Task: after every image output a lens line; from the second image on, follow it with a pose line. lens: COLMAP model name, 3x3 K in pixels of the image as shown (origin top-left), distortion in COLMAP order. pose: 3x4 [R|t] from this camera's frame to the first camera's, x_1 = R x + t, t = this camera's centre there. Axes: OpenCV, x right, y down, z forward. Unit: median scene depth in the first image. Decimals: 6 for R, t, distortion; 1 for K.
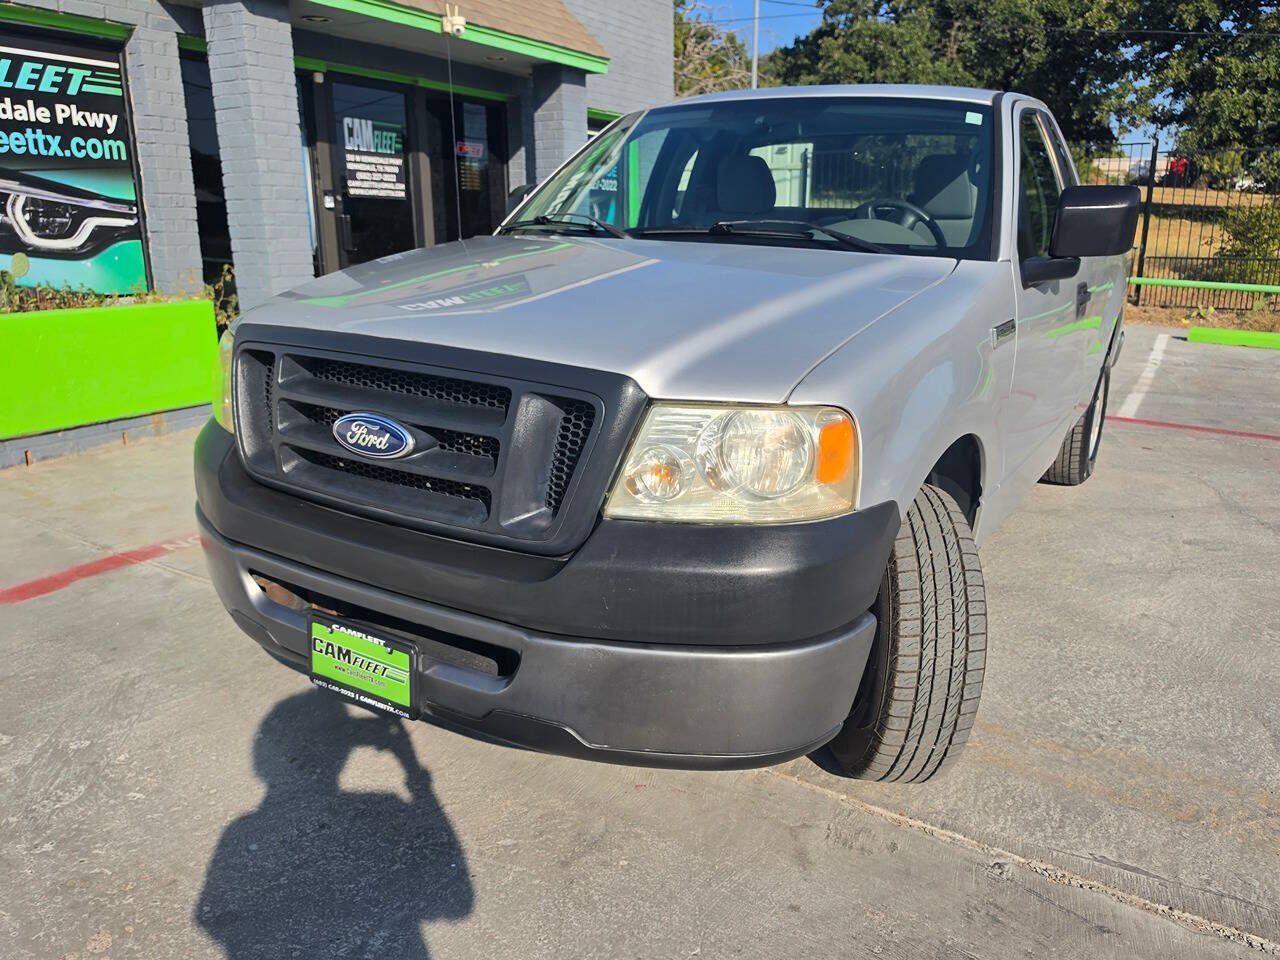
lens RADIAL K [[923.2, 0, 668.5], [0, 923.2, 456.2], [0, 0, 1]] dist [0.000454, -0.009816]
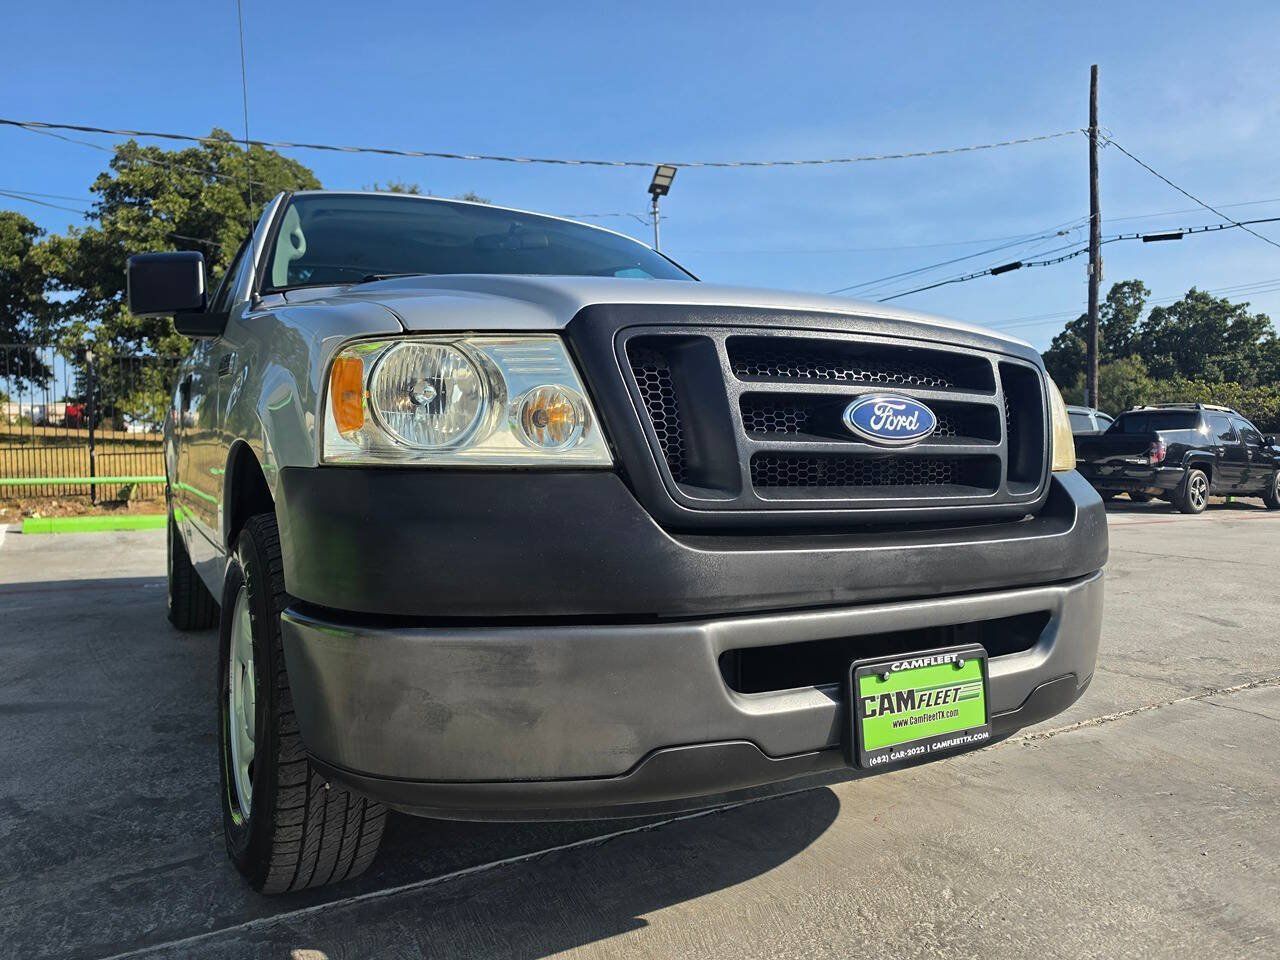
lens RADIAL K [[882.8, 0, 625.5], [0, 882.8, 463.3], [0, 0, 1]] dist [-0.000031, -0.005267]
pose [[0.510540, -0.025148, 0.859486, -0.535452], [0.232883, 0.966257, -0.110061, 0.023509], [-0.827716, 0.256350, 0.499170, 0.373867]]
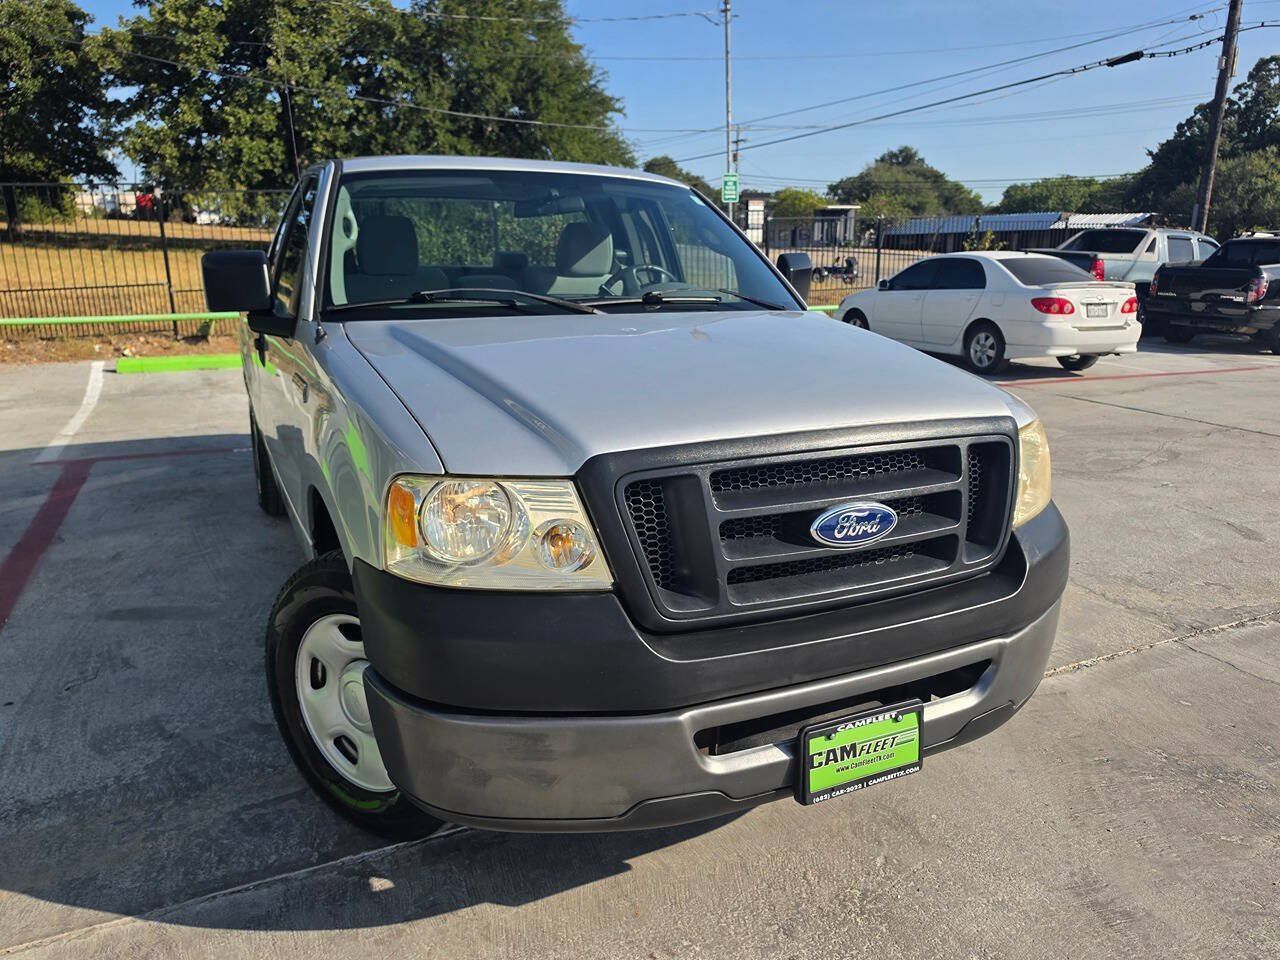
lens RADIAL K [[882.8, 0, 626.2], [0, 882.8, 466.4], [0, 0, 1]] dist [-0.000031, -0.005267]
pose [[0.574388, -0.211567, 0.790770, -0.564212], [0.221571, 0.970145, 0.098617, -0.108734], [-0.788026, 0.118567, 0.604117, 0.281818]]
